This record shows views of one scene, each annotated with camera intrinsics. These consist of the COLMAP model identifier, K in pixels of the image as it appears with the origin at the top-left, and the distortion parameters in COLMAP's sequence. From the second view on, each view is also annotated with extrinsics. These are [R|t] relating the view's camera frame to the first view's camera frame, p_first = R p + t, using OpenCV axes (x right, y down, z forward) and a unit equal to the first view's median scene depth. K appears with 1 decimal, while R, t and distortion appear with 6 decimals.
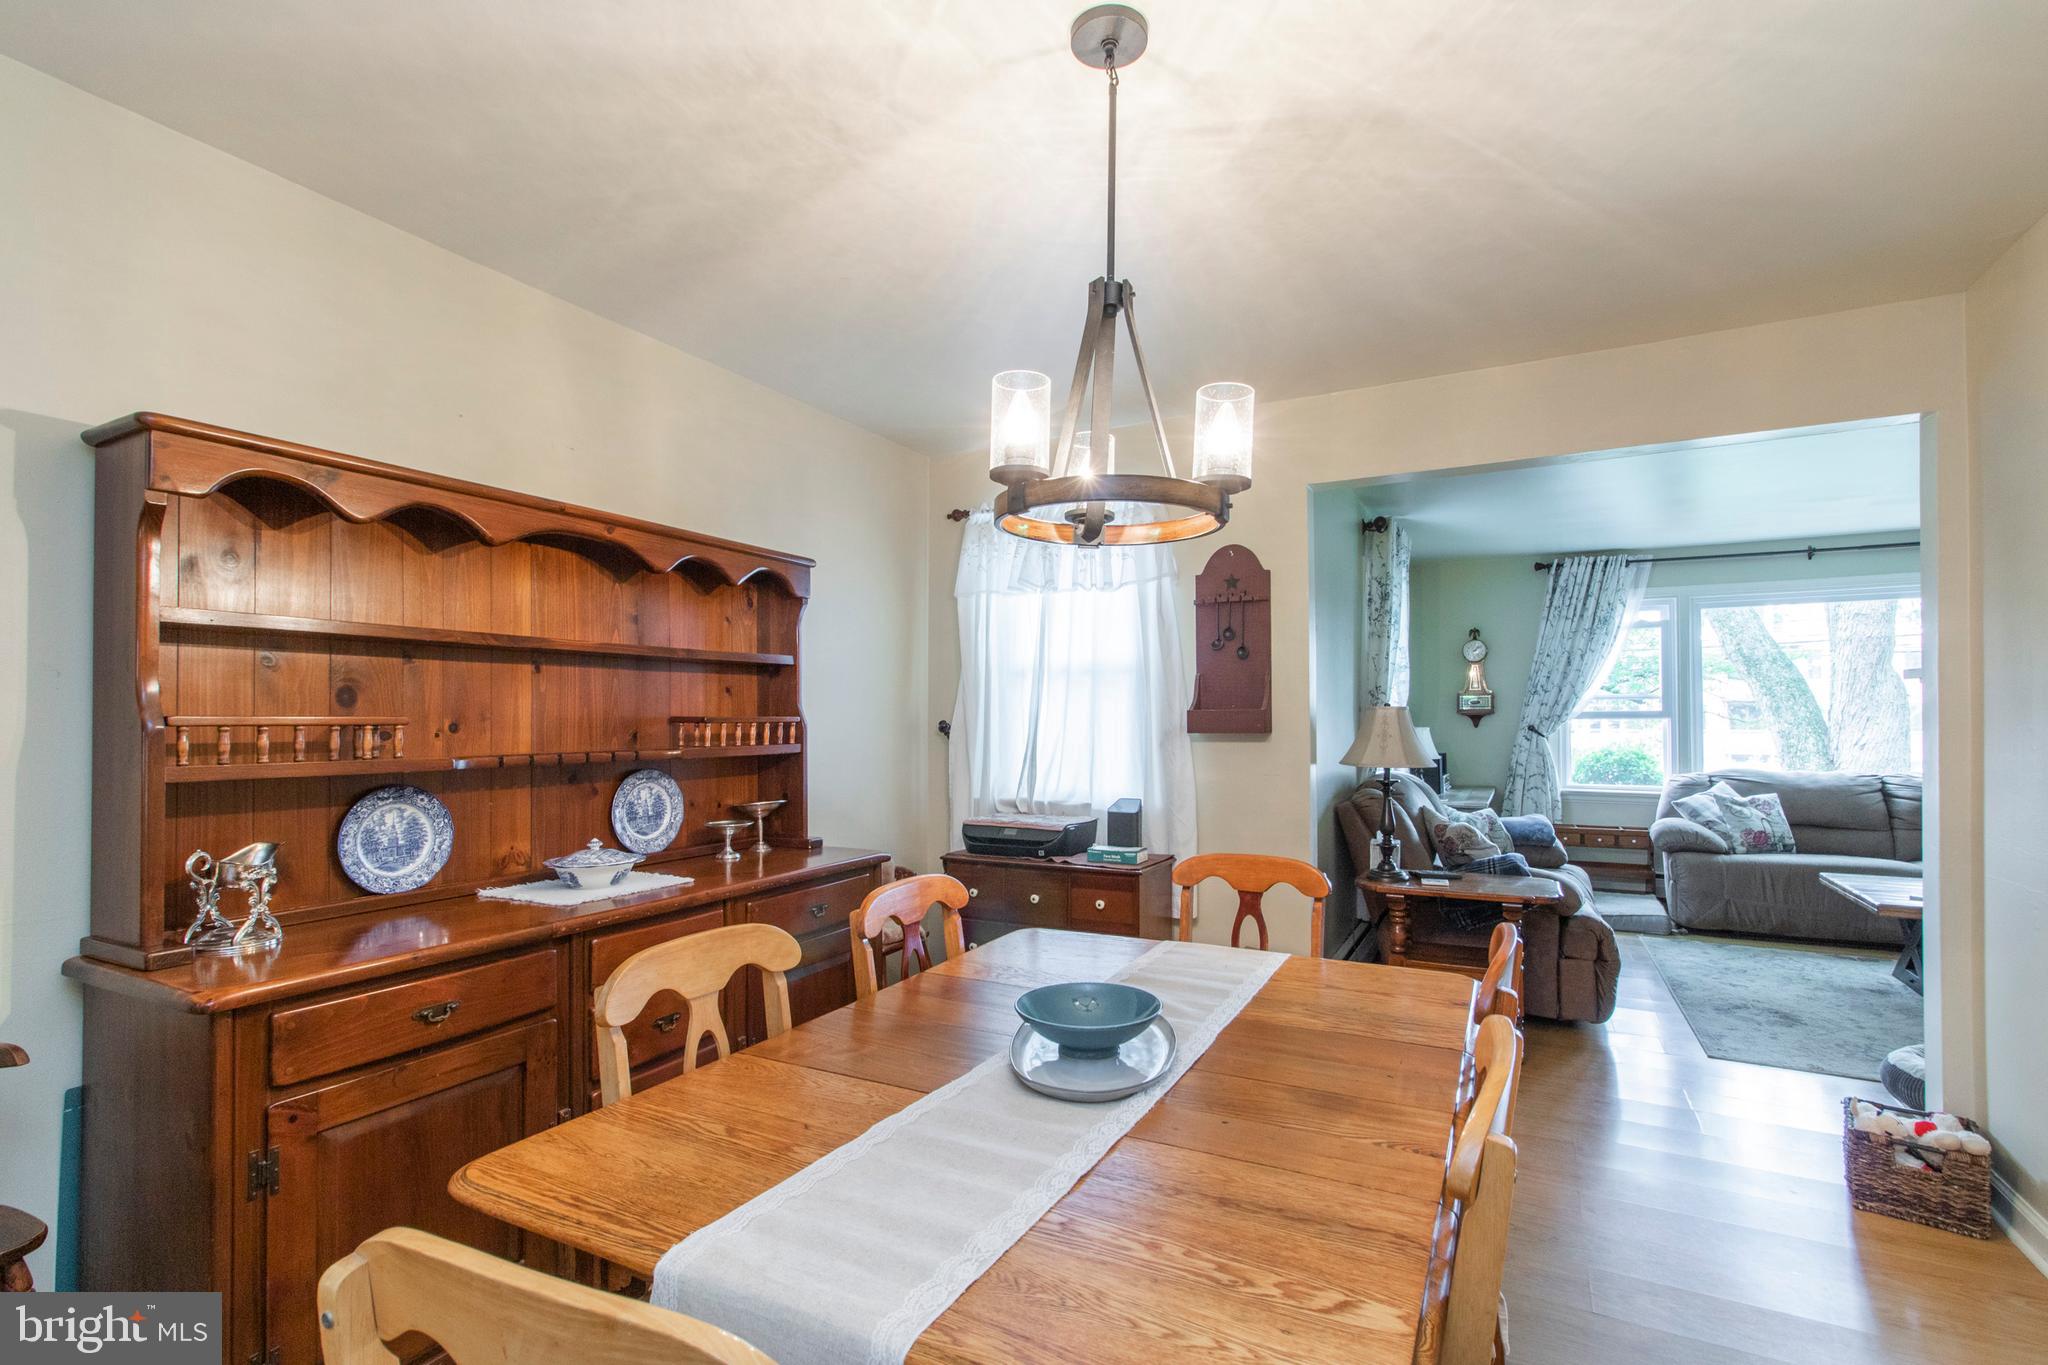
lens RADIAL K [[940.8, 0, 1011.5], [0, 940.8, 713.4], [0, 0, 1]] dist [0.000595, 0.000086]
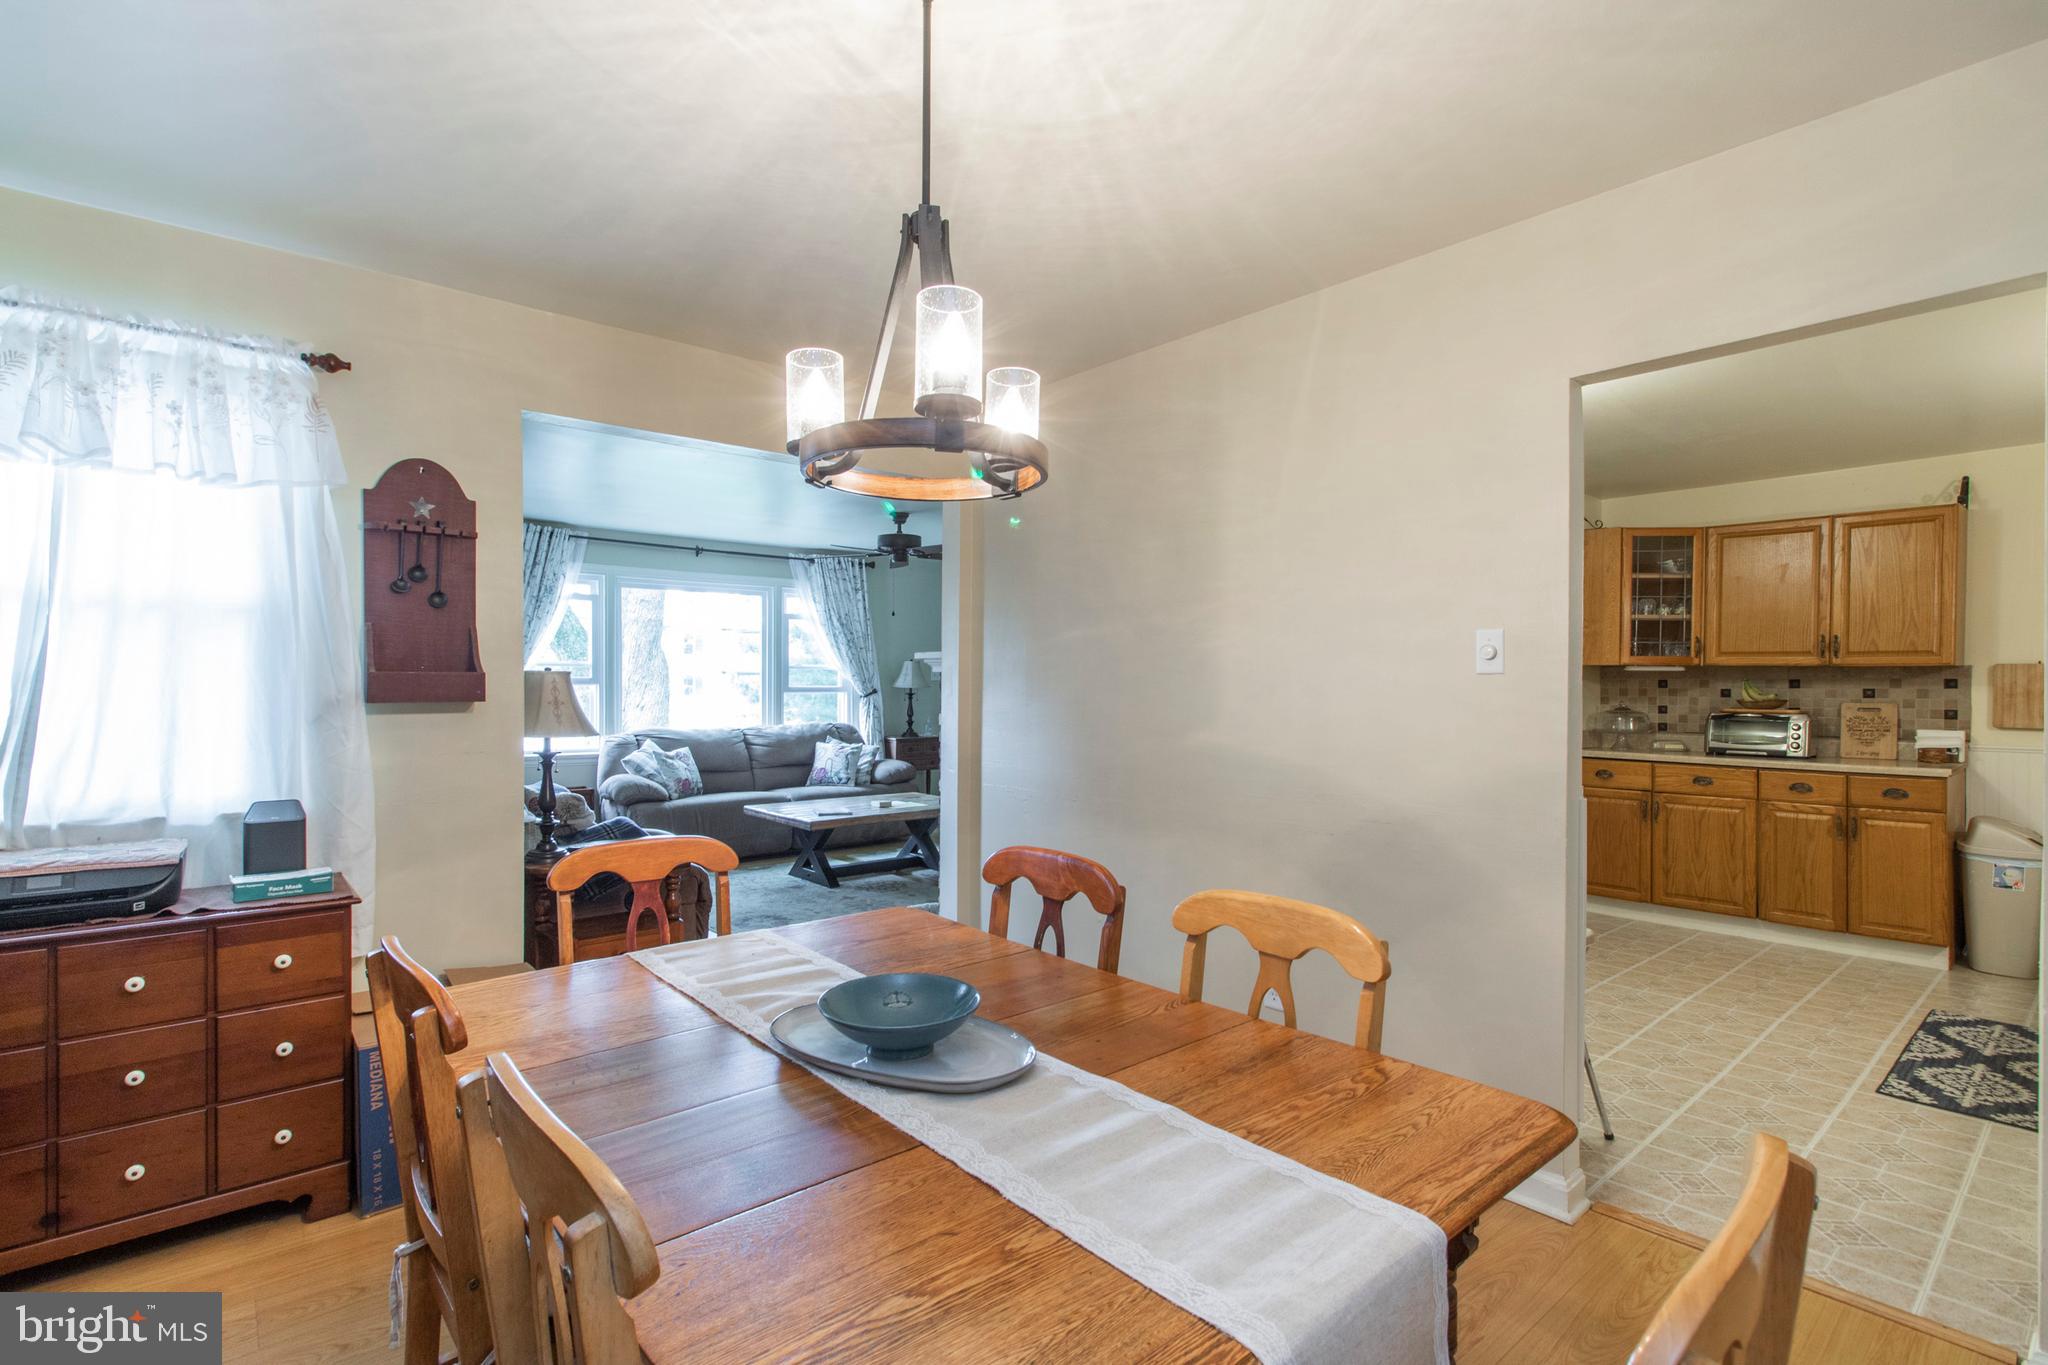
lens RADIAL K [[977.8, 0, 1010.5], [0, 977.8, 691.1], [0, 0, 1]] dist [0.002188, -0.000348]
pose [[0.360789, -0.001561, 0.932646, -0.299821], [-0.010289, 0.999931, 0.005654, 0.002067], [-0.932591, -0.011636, 0.360748, 0.222218]]
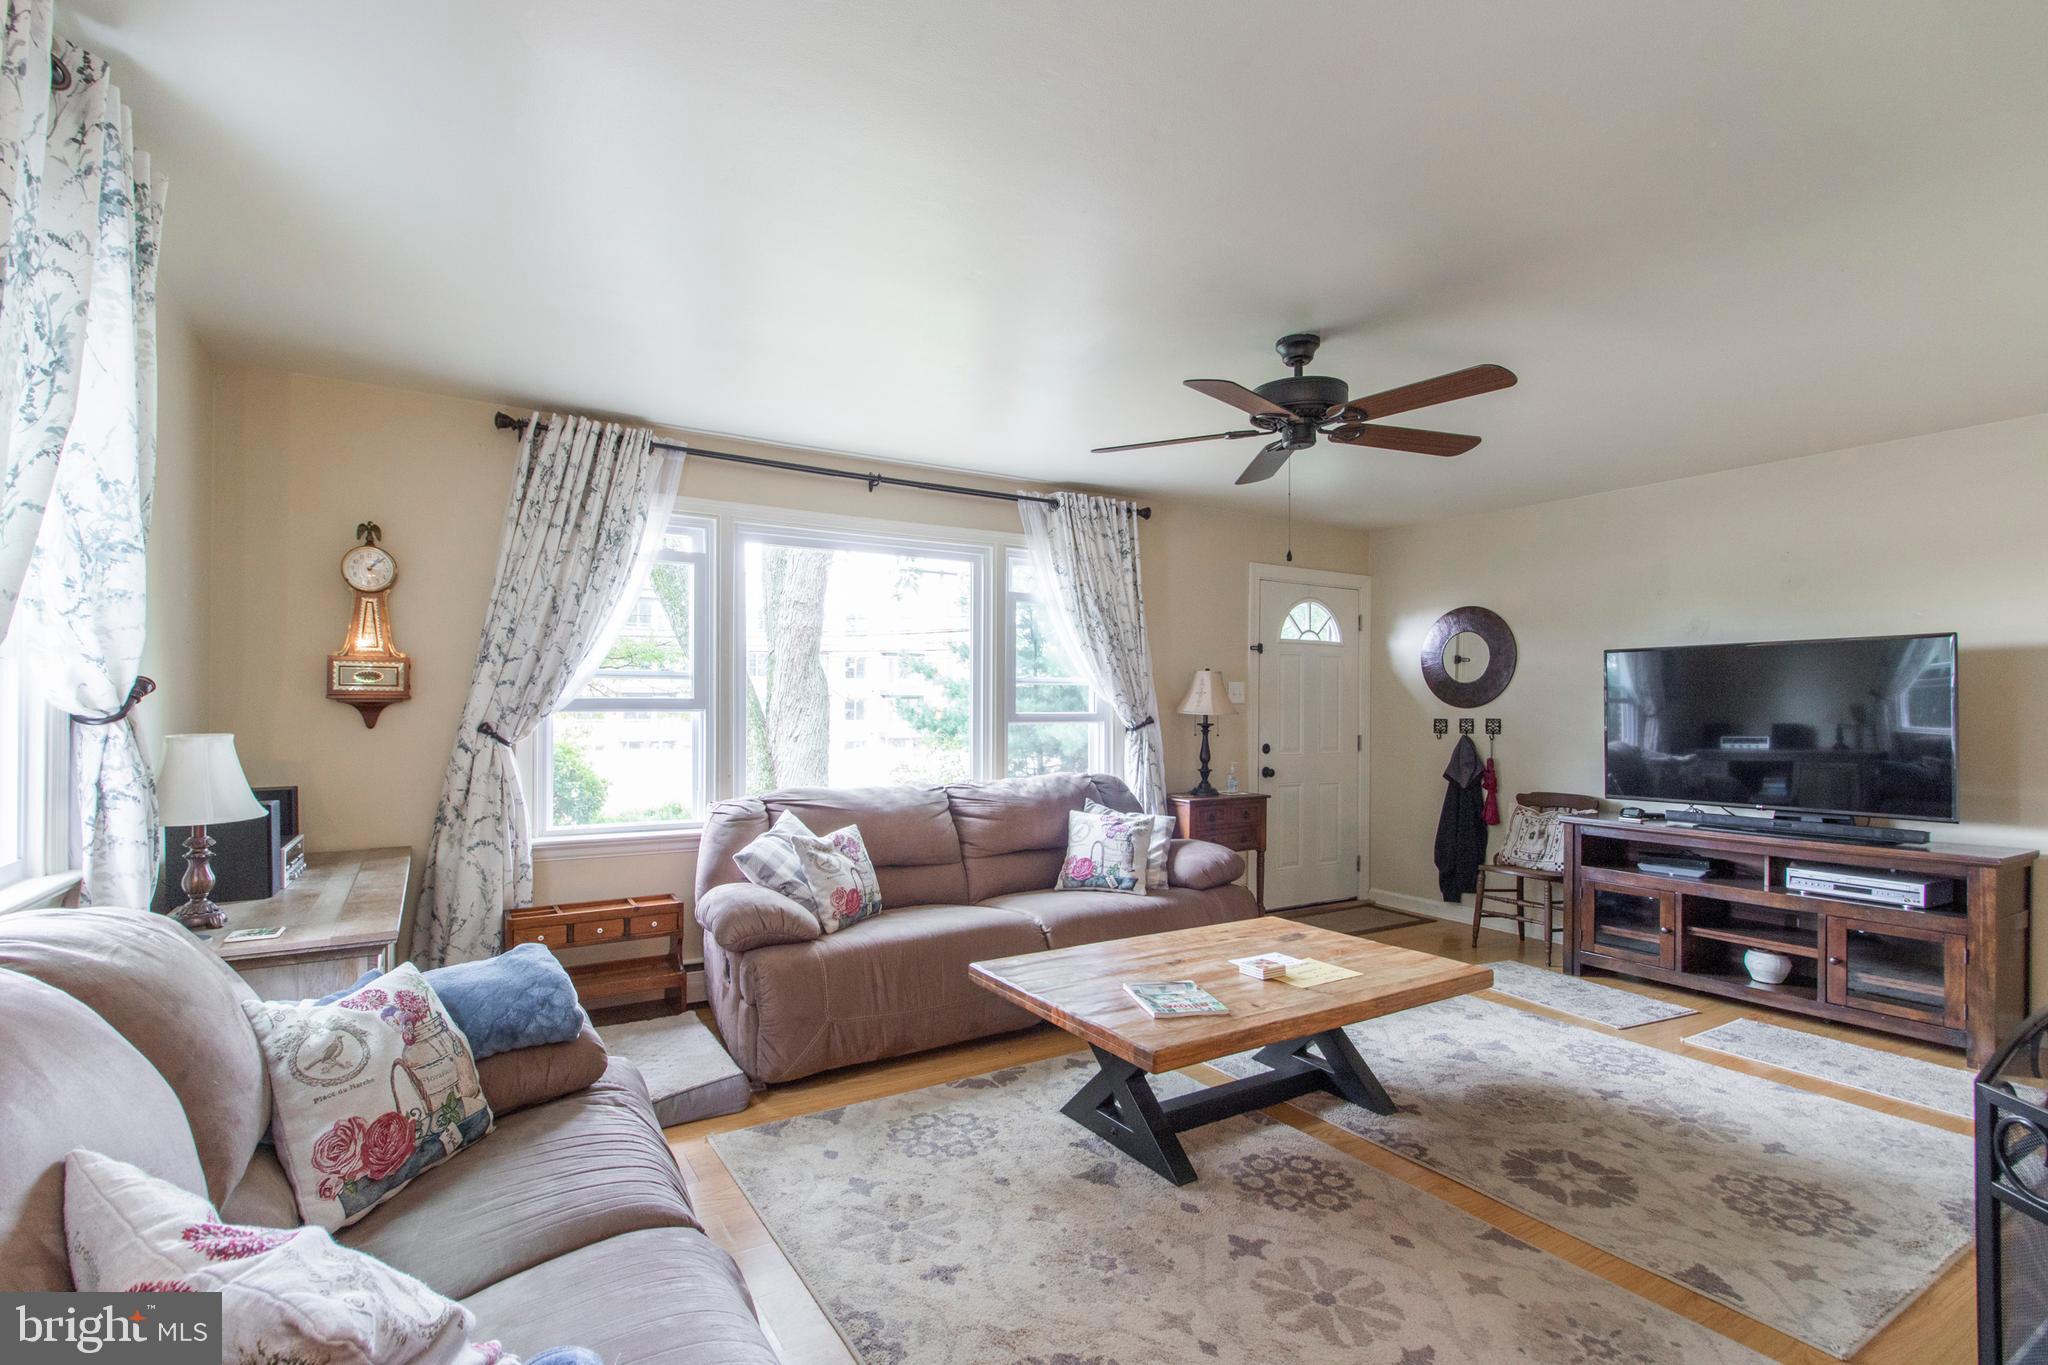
lens RADIAL K [[945.6, 0, 1007.5], [0, 945.6, 698.3], [0, 0, 1]] dist [0.000157, -0.000122]
pose [[0.498143, 0.013506, 0.866990, 0.402261], [-0.009594, 0.999903, -0.010065, 0.002314], [-0.867042, -0.003304, 0.498224, 0.808327]]
